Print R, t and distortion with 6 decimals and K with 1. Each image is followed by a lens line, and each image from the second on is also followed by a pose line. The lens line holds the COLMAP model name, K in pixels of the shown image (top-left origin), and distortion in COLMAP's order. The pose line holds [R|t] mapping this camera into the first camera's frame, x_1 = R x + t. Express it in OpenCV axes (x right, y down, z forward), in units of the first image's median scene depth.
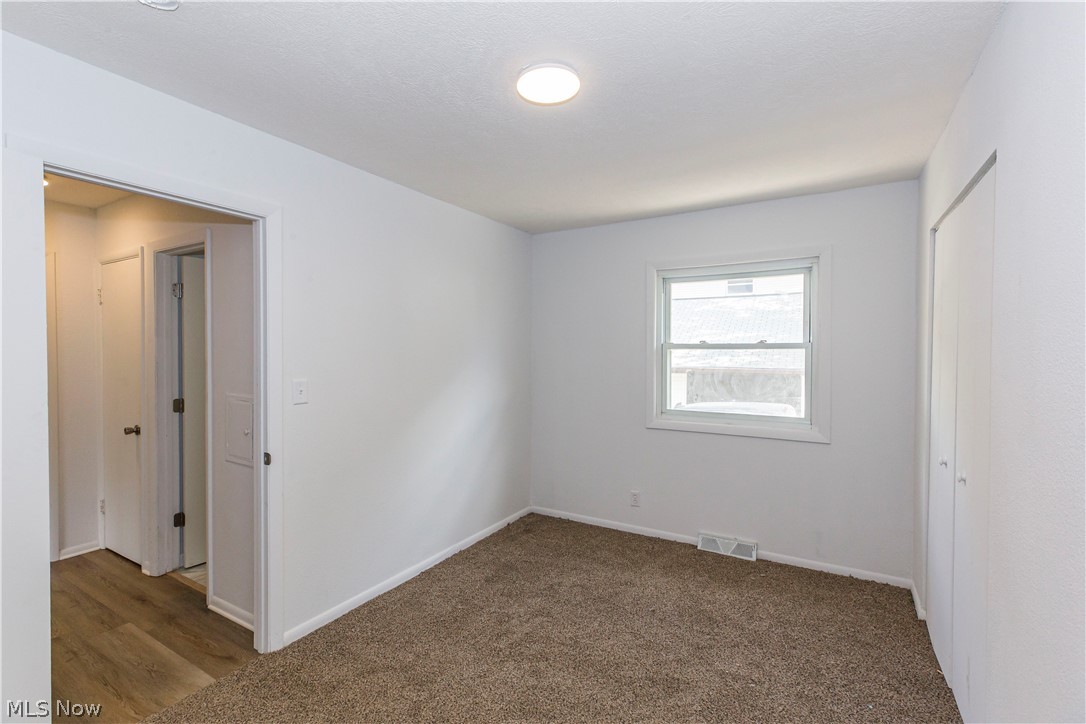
lens RADIAL K [[460.6, 0, 543.0], [0, 460.6, 362.0], [0, 0, 1]] dist [-0.000619, -0.000130]
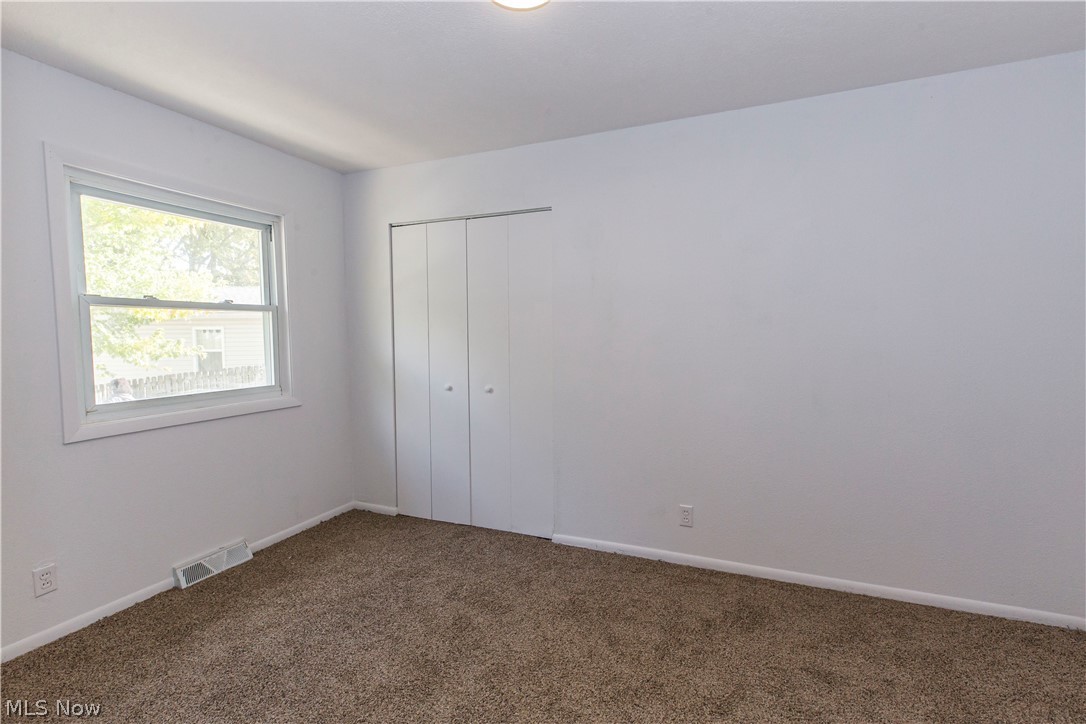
lens RADIAL K [[487.4, 0, 539.8], [0, 487.4, 355.2], [0, 0, 1]] dist [0.001244, -0.000078]
pose [[-0.097797, -0.047742, 0.994061, -0.479779], [0.030509, 0.998235, 0.050944, 0.026119], [-0.994739, 0.035310, -0.096168, 0.546570]]
